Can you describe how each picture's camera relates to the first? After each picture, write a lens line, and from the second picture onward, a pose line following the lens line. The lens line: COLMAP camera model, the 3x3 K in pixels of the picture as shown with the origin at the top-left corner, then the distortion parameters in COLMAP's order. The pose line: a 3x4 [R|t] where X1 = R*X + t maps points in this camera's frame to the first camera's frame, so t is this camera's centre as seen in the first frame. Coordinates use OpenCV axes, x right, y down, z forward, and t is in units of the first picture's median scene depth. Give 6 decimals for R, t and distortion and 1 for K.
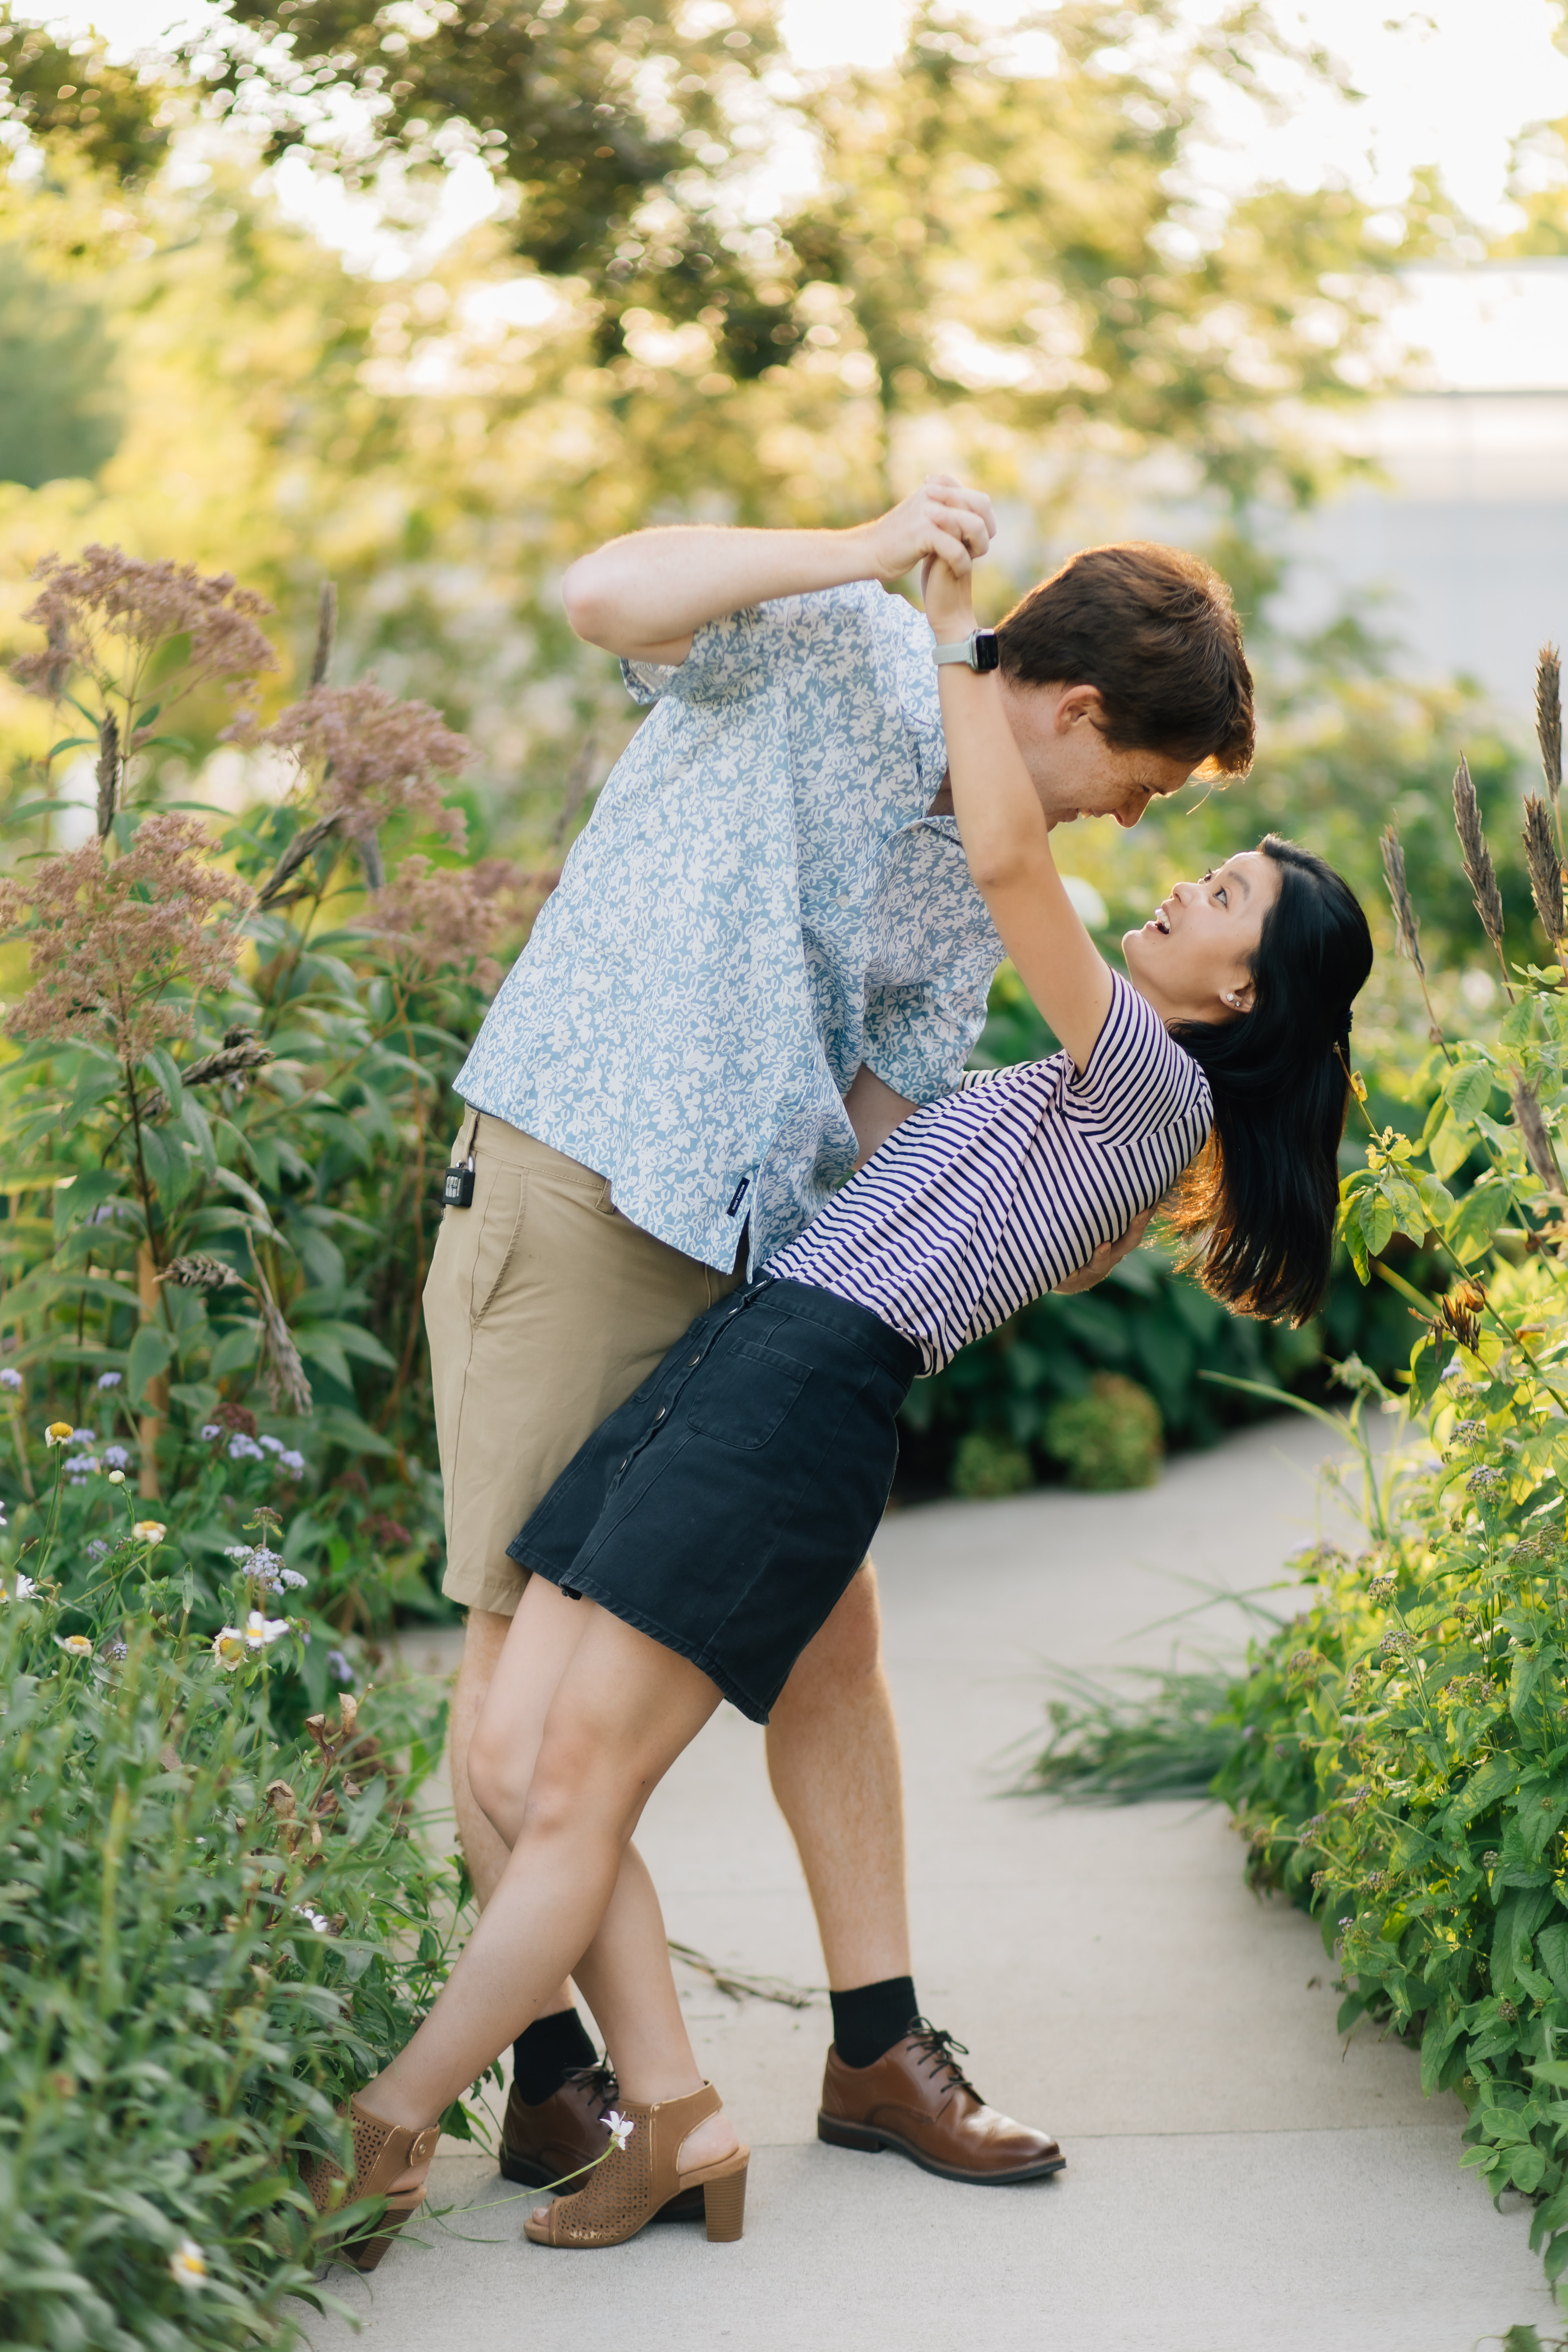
lens RADIAL K [[5930.2, 0, 784.0], [0, 5930.2, 1176.0], [0, 0, 1]] dist [0.018440, -0.303144]
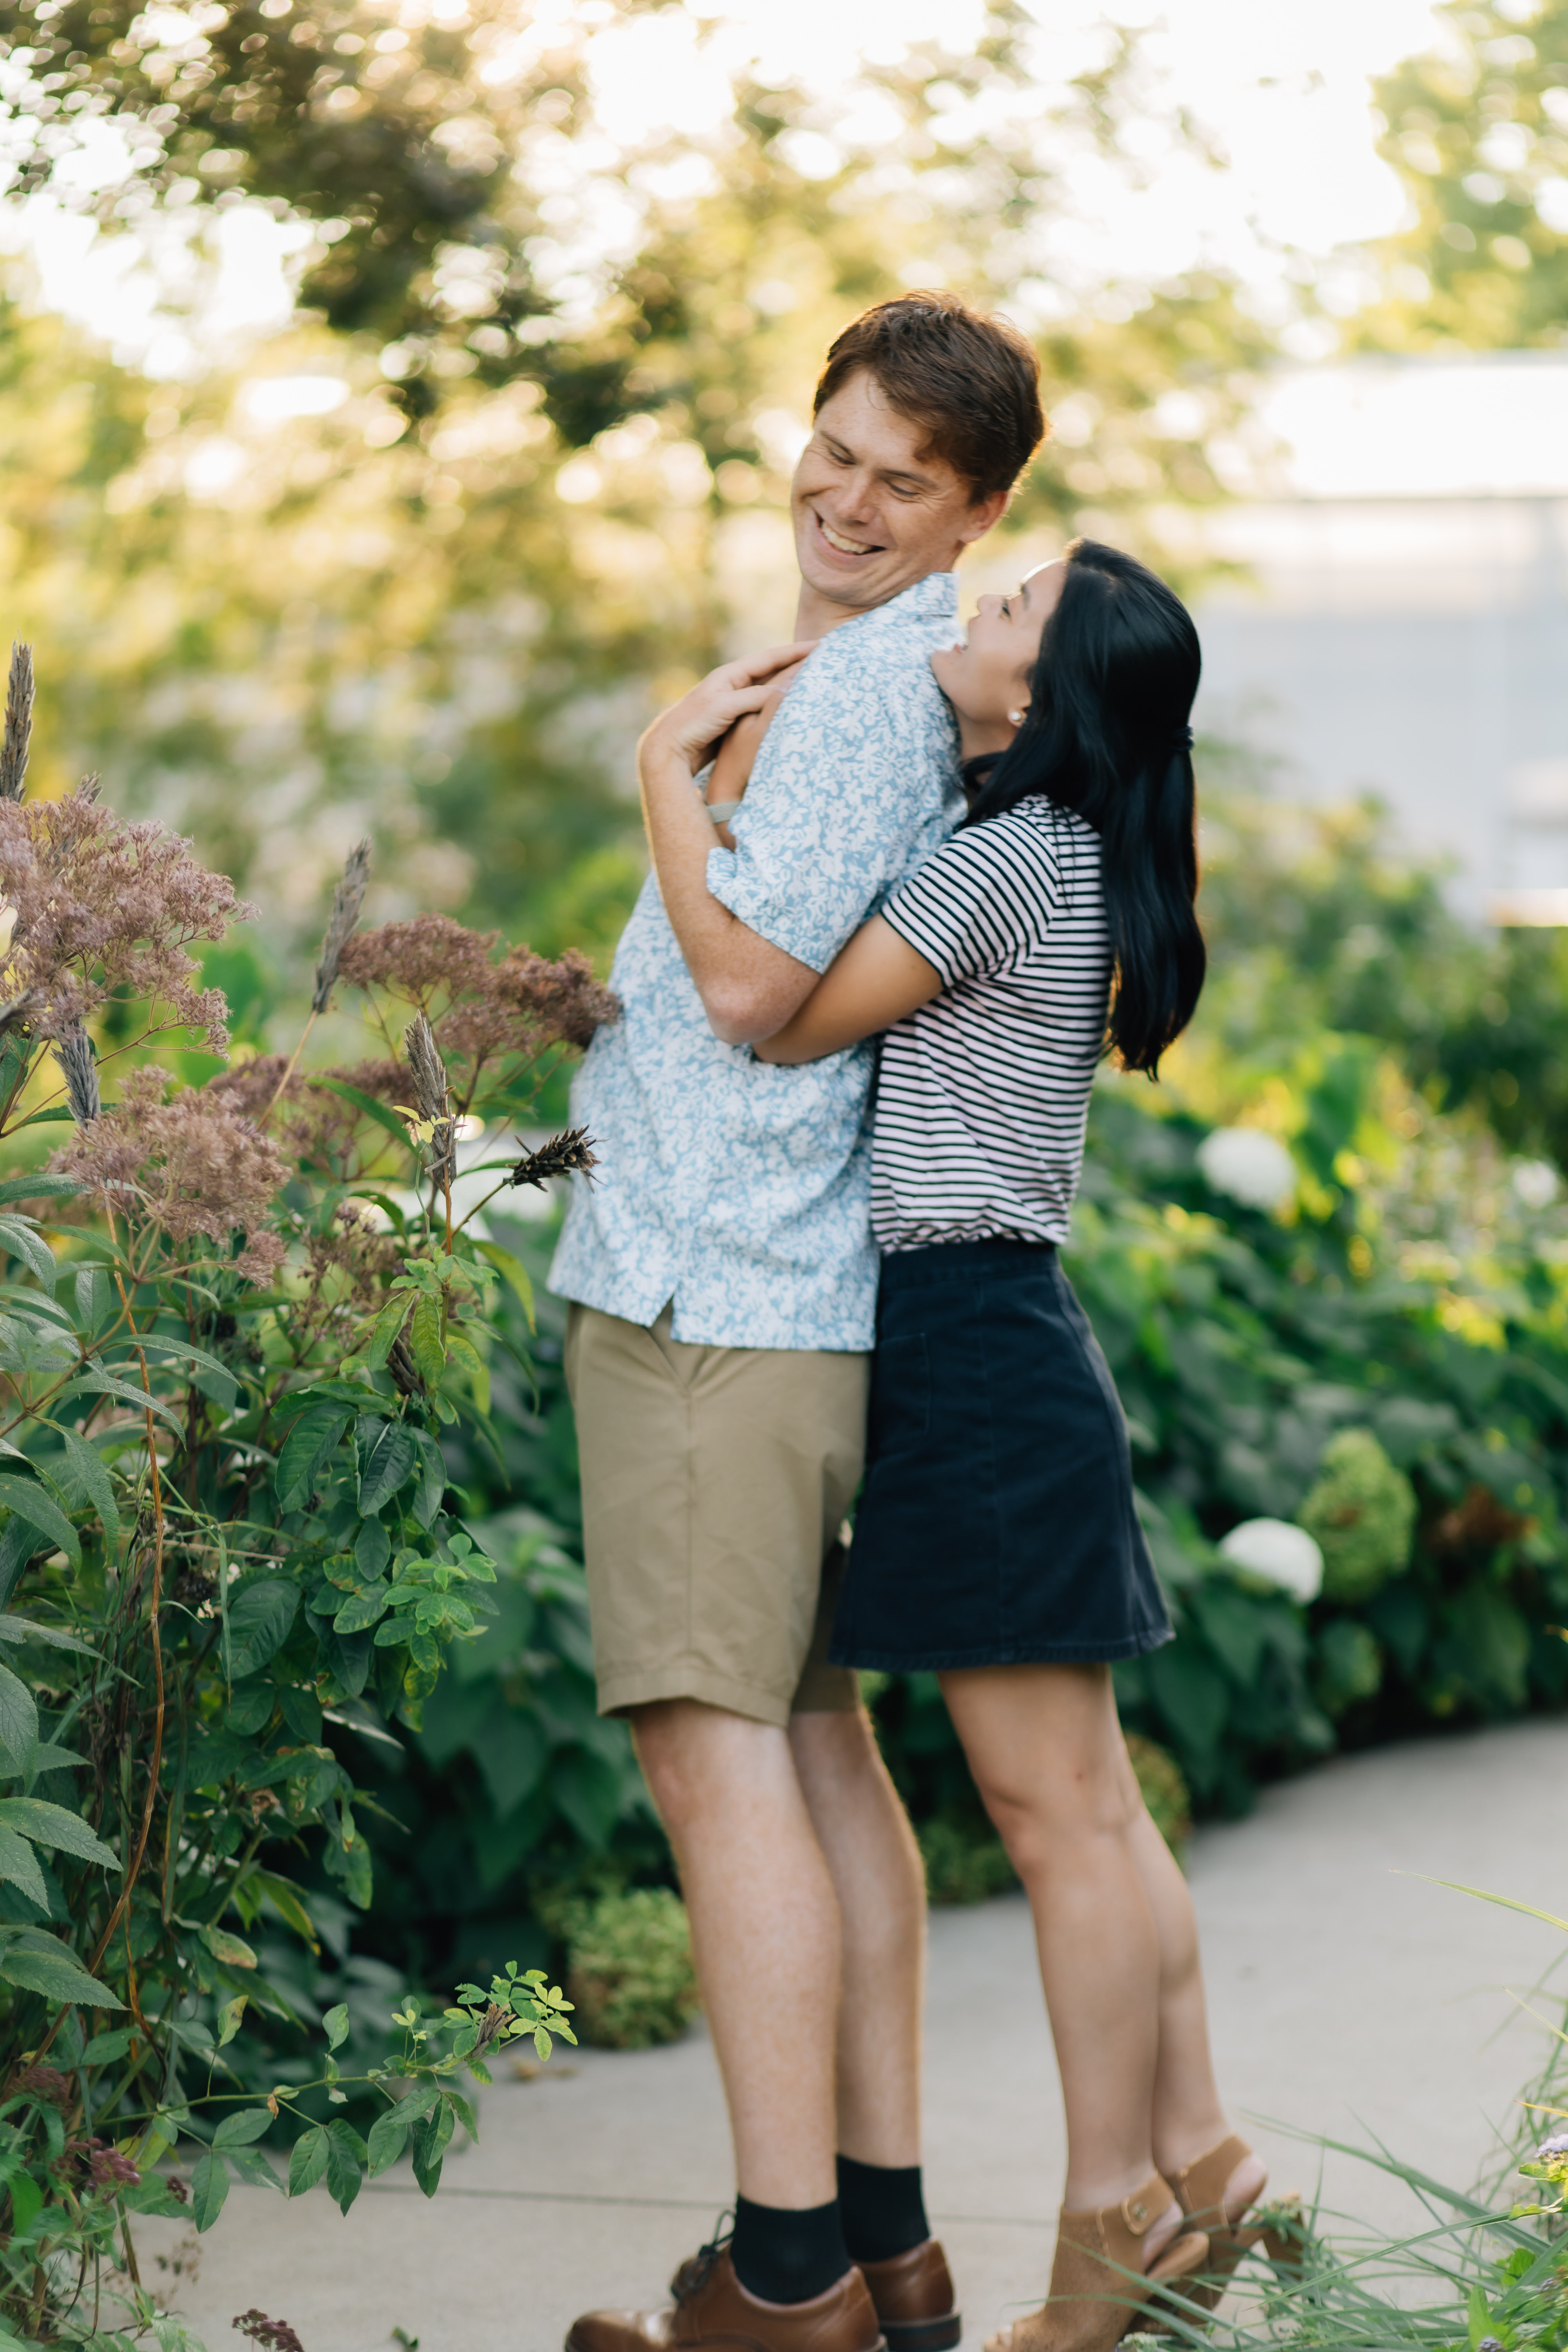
lens RADIAL K [[5930.2, 0, 784.0], [0, 5930.2, 1176.0], [0, 0, 1]] dist [0.018440, -0.303144]
pose [[0.999366, -0.005225, 0.035222, -0.016832], [0.005976, 0.999756, -0.021276, -0.028352], [-0.035102, 0.021473, 0.999153, 0.366718]]
